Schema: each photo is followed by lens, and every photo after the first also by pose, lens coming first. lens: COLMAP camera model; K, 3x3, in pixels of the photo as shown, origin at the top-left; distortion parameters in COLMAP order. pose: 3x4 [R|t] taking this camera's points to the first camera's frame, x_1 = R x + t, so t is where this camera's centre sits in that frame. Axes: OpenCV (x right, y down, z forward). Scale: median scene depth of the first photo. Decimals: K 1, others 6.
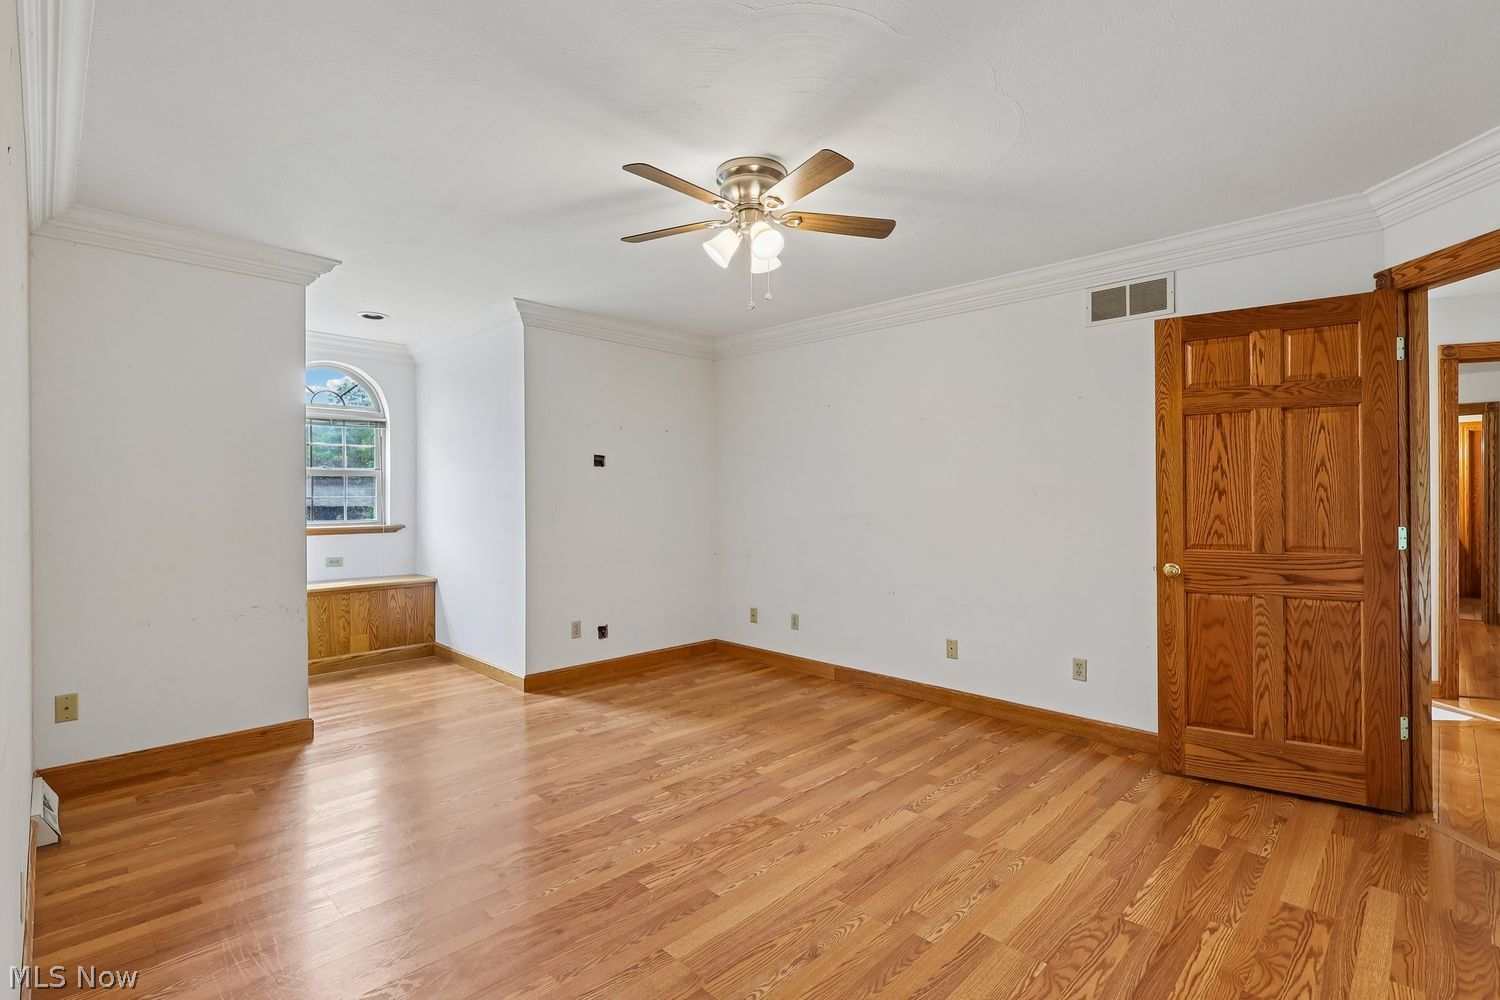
lens RADIAL K [[697.2, 0, 749.6], [0, 697.2, 497.6], [0, 0, 1]] dist [0.002106, -0.000320]
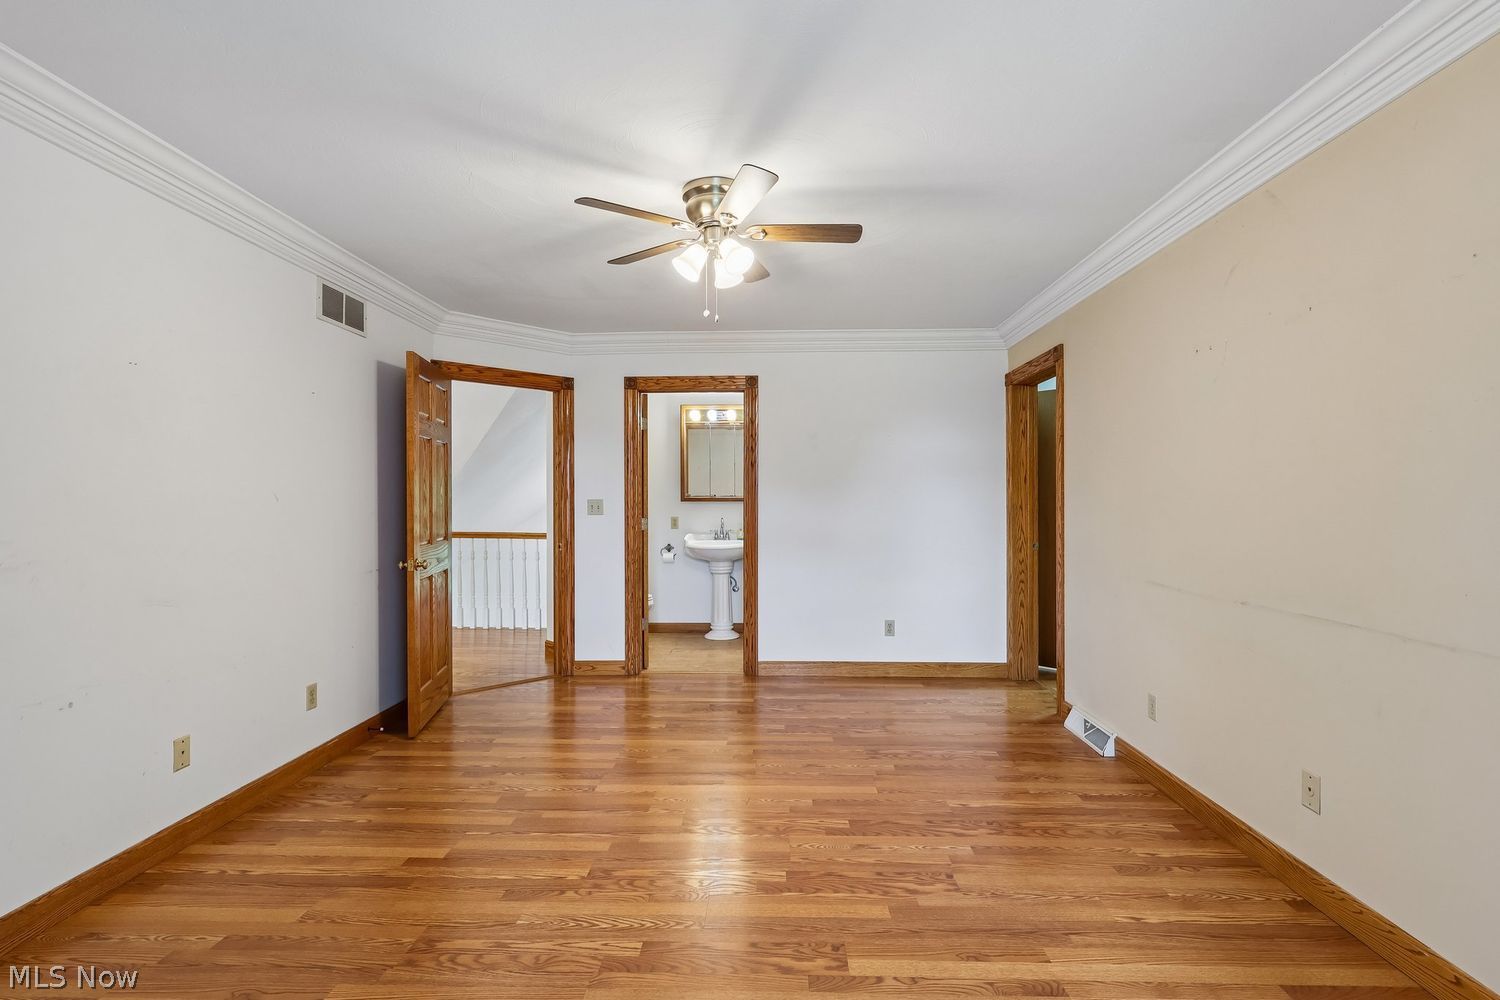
lens RADIAL K [[697.2, 0, 750.5], [0, 697.2, 502.5], [0, 0, 1]] dist [0.002106, -0.000320]
pose [[-0.679356, 0.000557, 0.733808, -0.650498], [0.001578, 0.999999, 0.000702, -0.002811], [-0.733807, 0.001634, -0.679356, 1.369604]]
